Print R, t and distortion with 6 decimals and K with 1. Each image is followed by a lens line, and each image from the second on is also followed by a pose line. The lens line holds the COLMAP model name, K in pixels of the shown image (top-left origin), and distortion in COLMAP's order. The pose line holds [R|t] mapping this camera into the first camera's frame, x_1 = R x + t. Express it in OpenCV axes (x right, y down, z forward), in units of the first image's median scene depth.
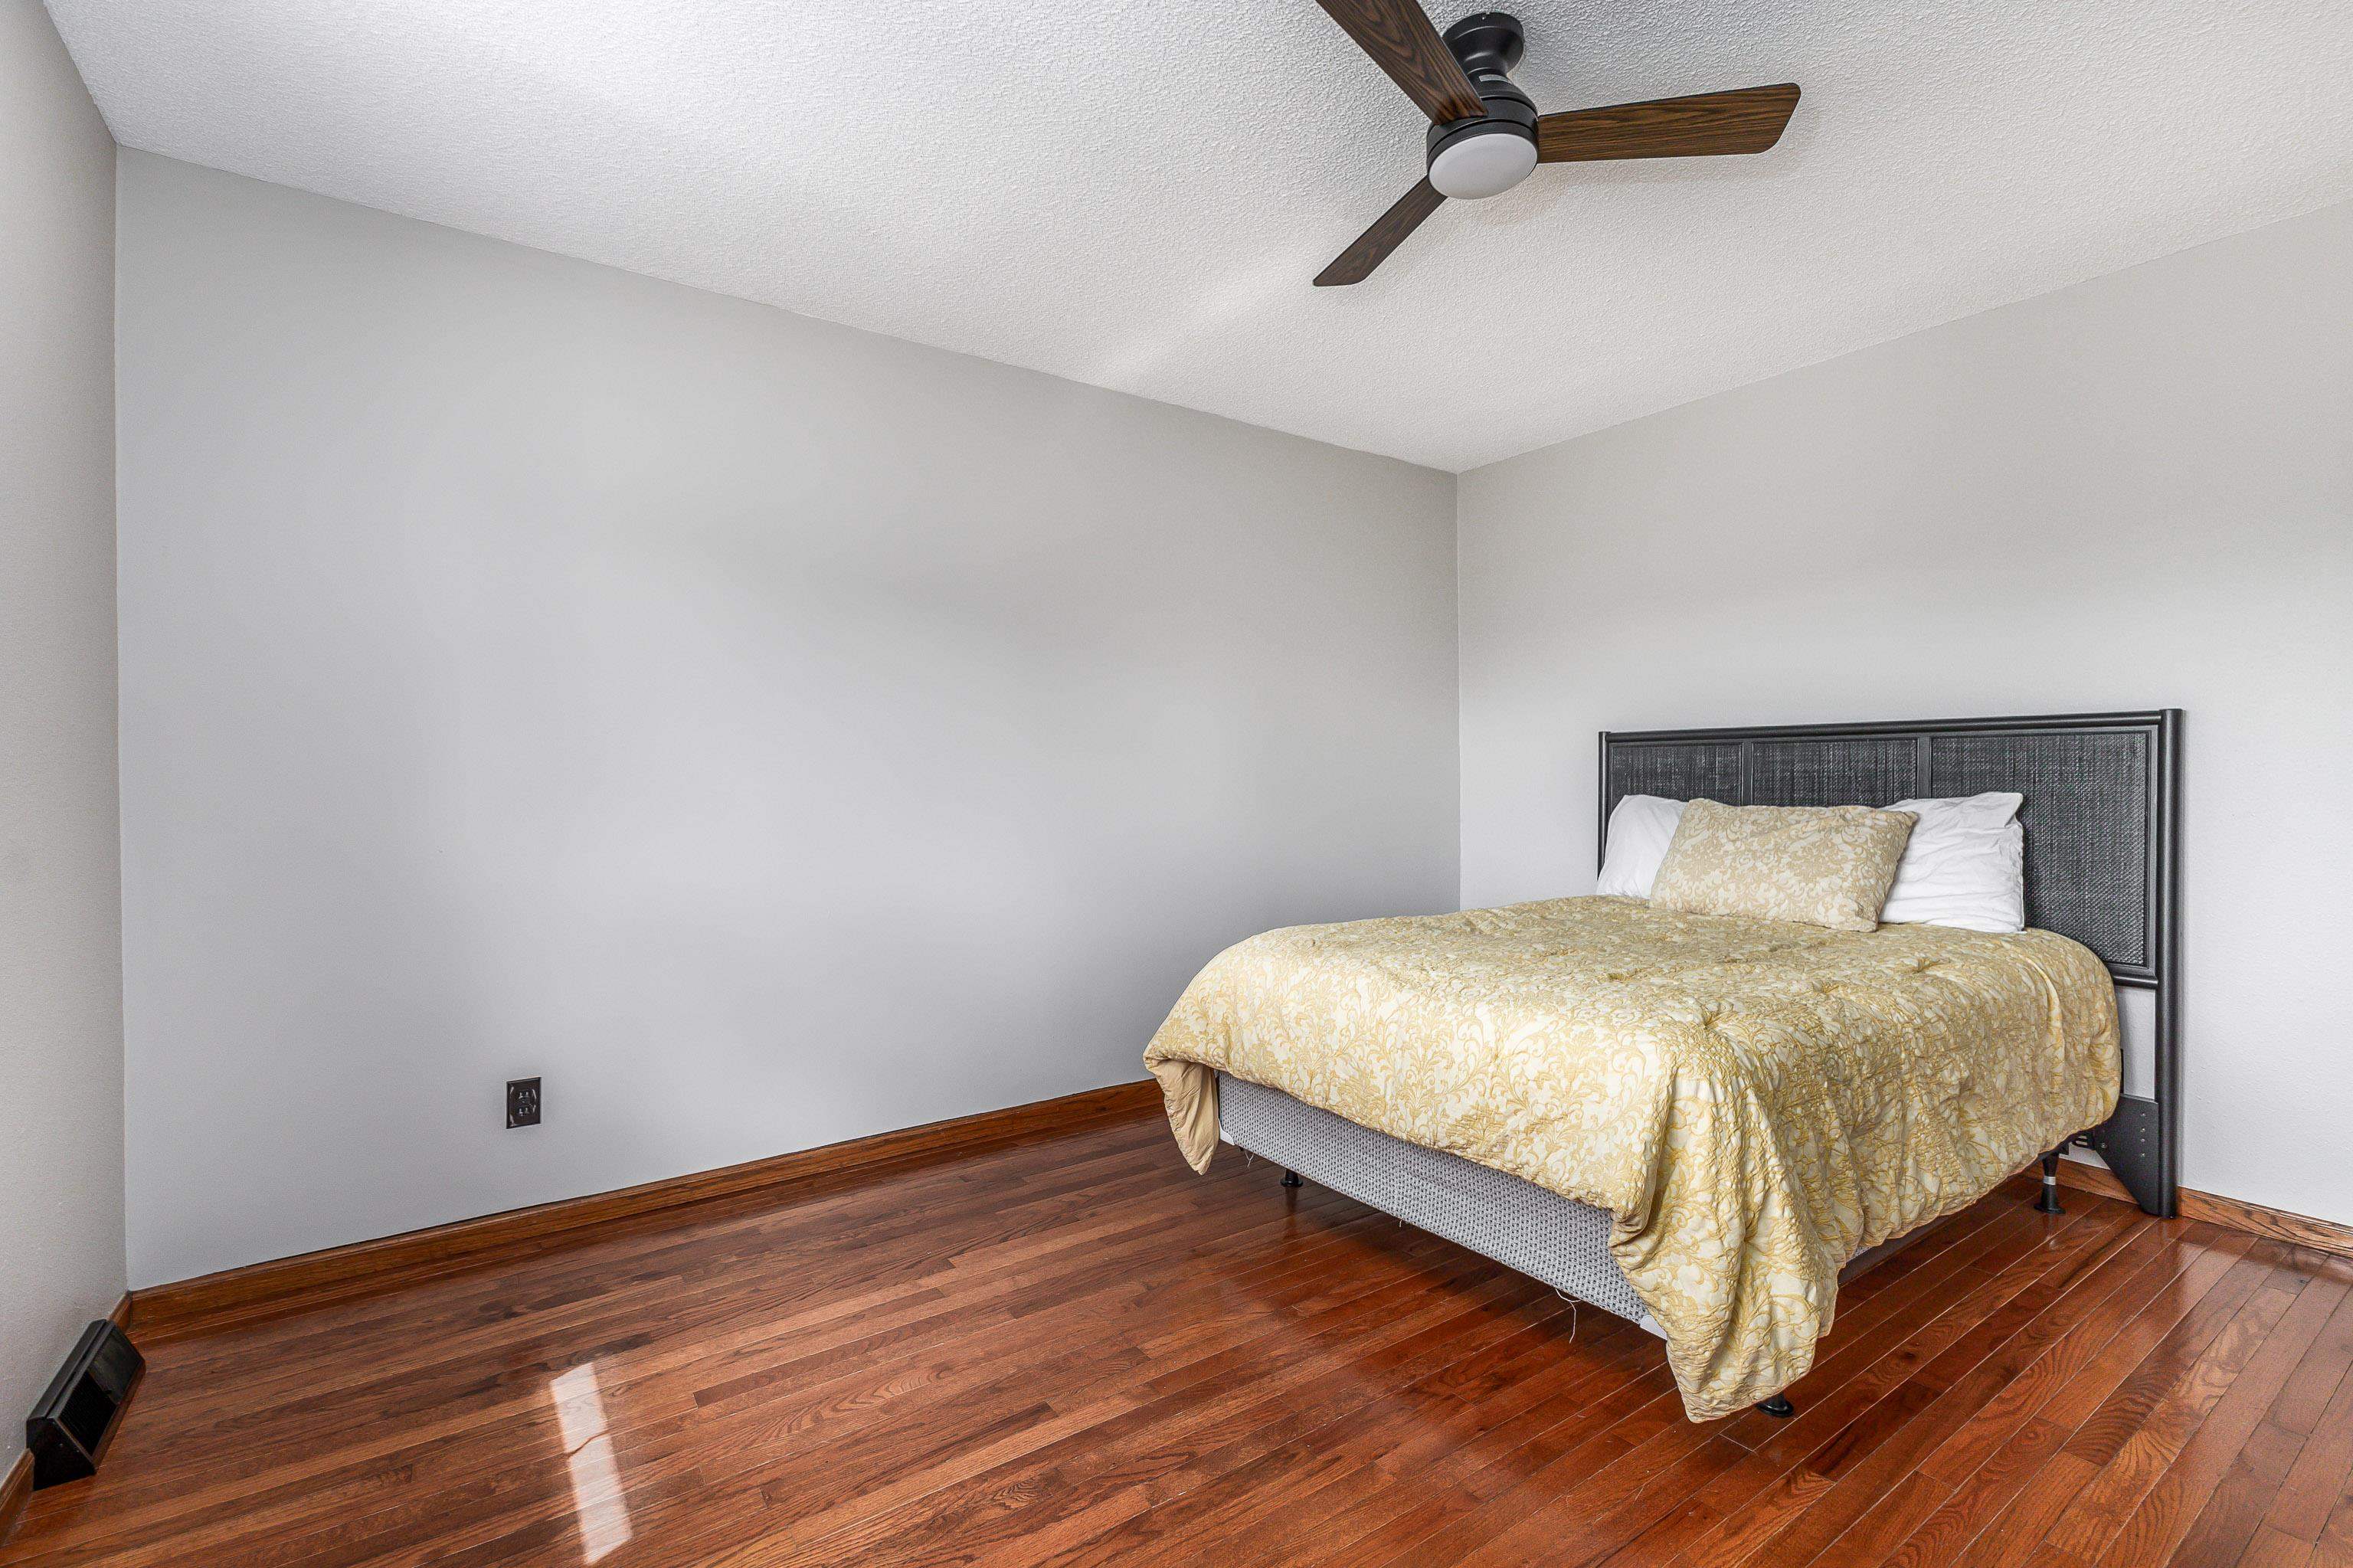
lens RADIAL K [[1042.4, 0, 1191.4], [0, 1042.4, 788.5], [0, 0, 1]] dist [0.013644, -0.004428]
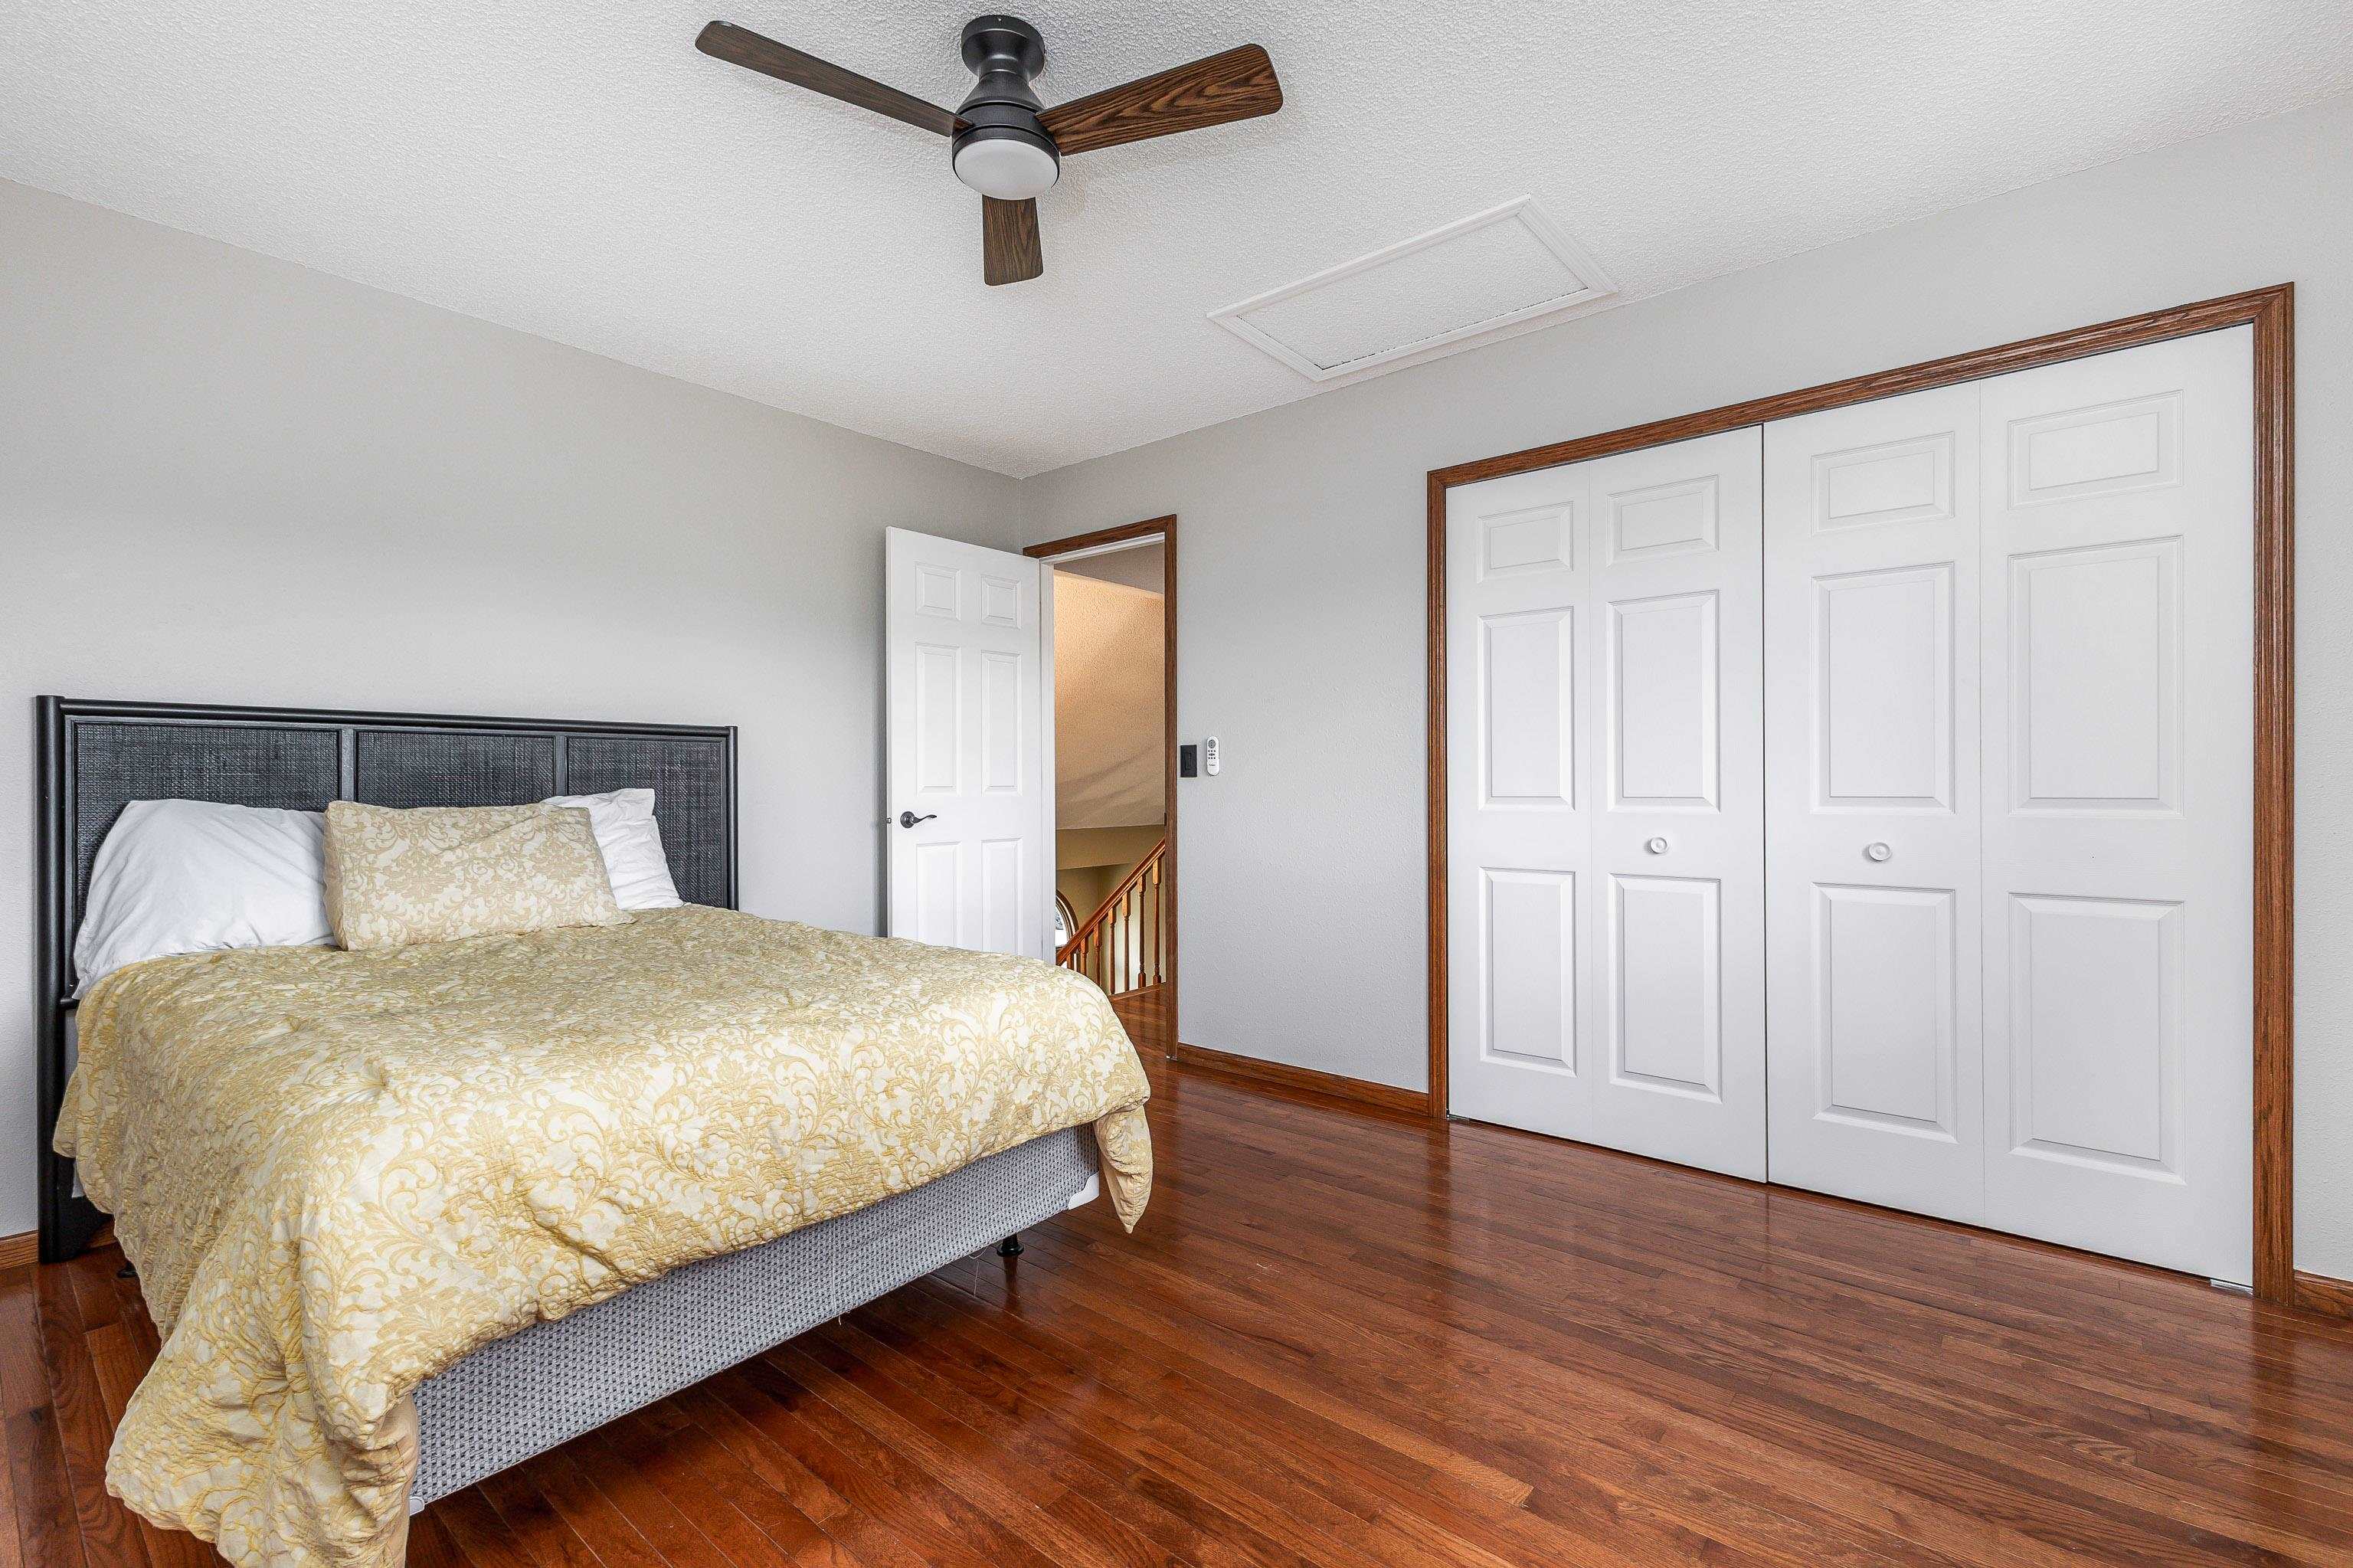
lens RADIAL K [[1042.4, 0, 1191.0], [0, 1042.4, 779.1], [0, 0, 1]] dist [0.013644, -0.004428]
pose [[-0.263129, 0.004700, 0.964749, -0.635649], [0.010910, 0.999939, -0.001896, 0.002852], [-0.964699, 0.010026, -0.263165, 0.922842]]
